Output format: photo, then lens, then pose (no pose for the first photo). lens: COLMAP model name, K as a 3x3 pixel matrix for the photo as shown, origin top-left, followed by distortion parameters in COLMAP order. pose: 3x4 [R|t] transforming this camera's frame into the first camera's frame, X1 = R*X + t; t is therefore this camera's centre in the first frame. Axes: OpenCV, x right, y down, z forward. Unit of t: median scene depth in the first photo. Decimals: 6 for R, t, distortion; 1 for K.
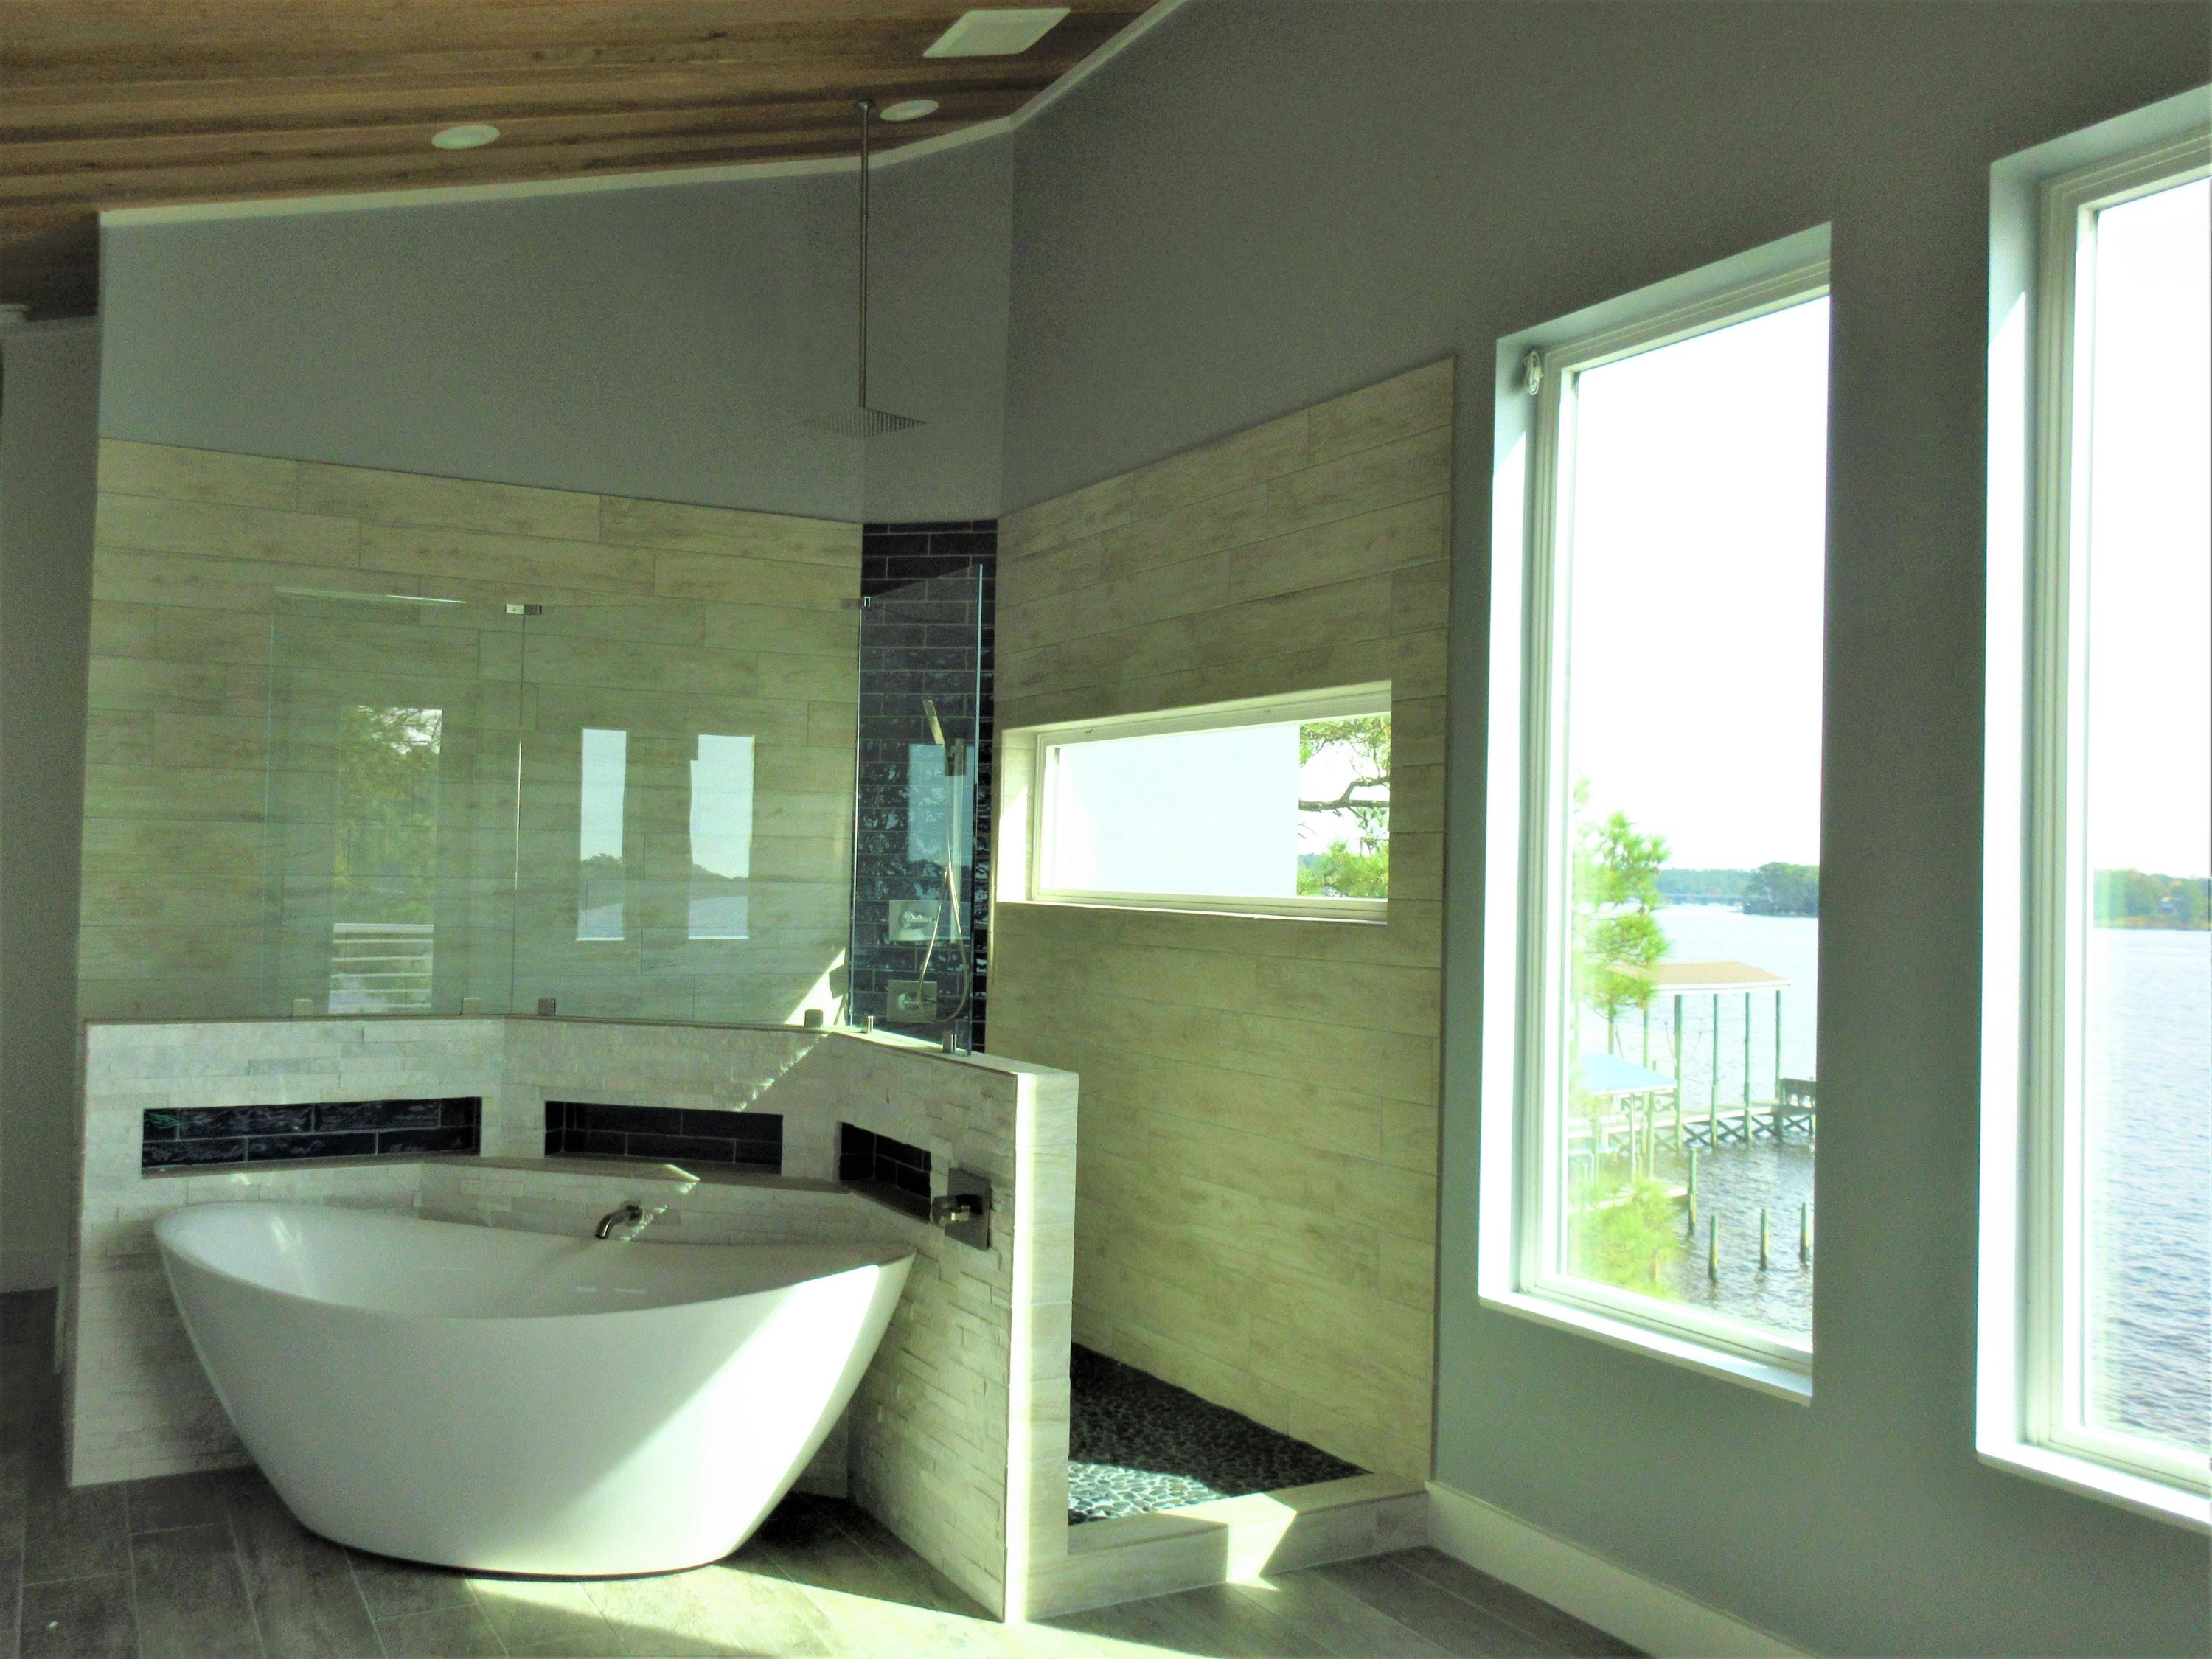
lens RADIAL K [[1873.6, 0, 1106.0], [0, 1873.6, 829.5], [0, 0, 1]] dist [-0.008071, 0.002115]
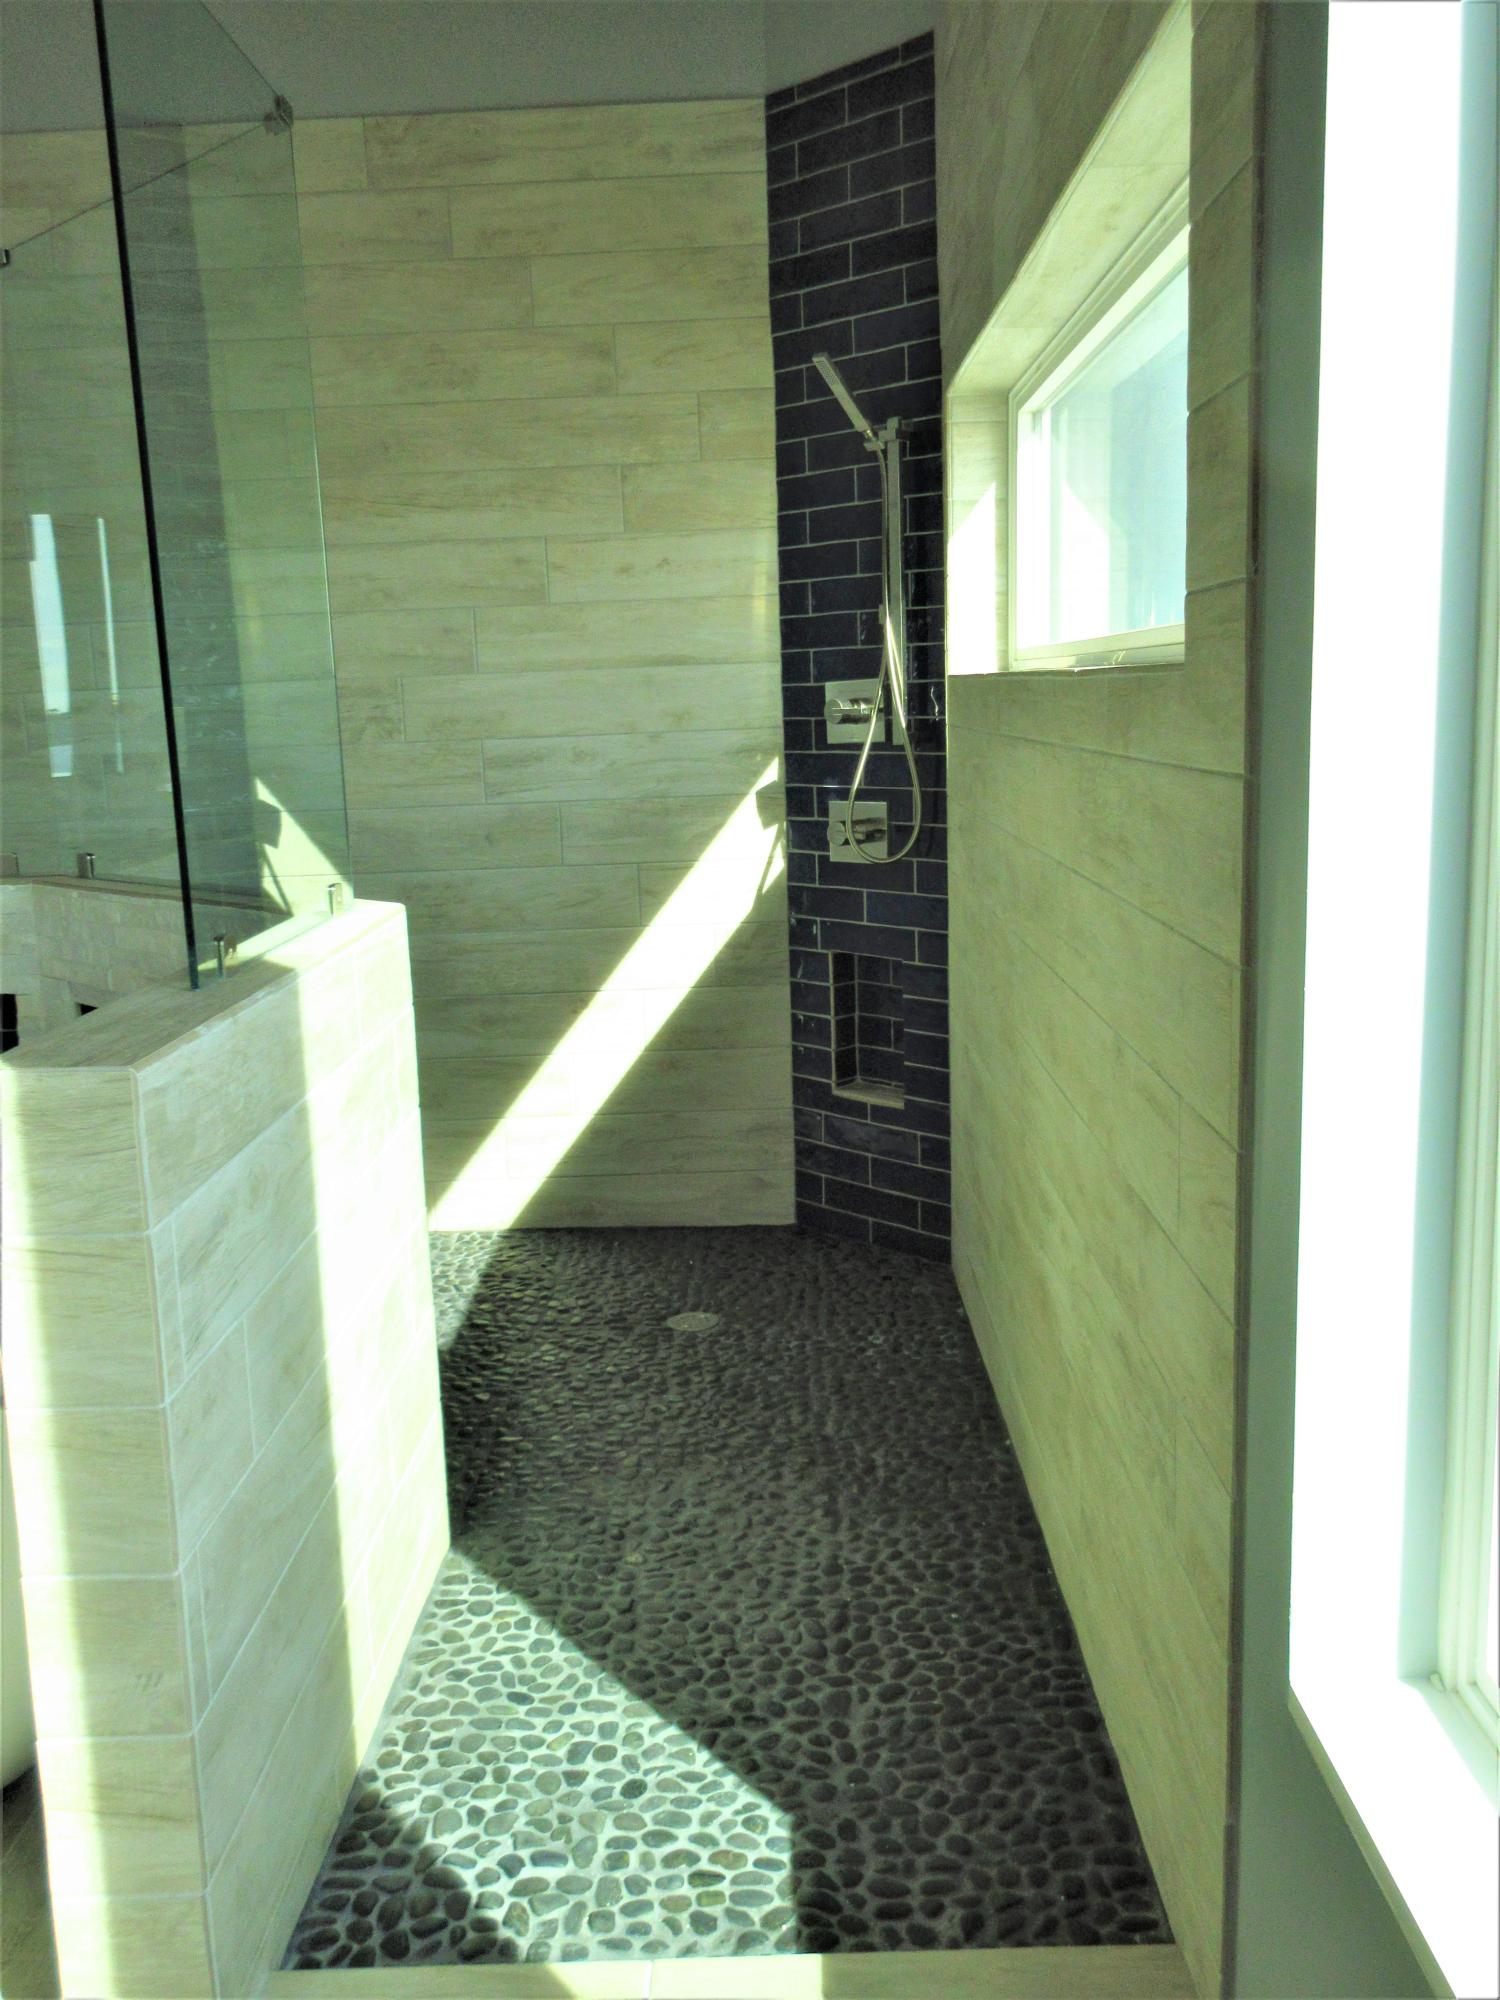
lens RADIAL K [[1694.0, 0, 750.0], [0, 1694.0, 1000.0], [0, 0, 1]] dist [-0.008071, 0.002115]
pose [[0.866149, 0.035923, -0.498494, 0.173838], [0.068516, 0.979462, 0.189631, 0.032812], [0.495068, -0.198403, 0.845898, 0.455903]]
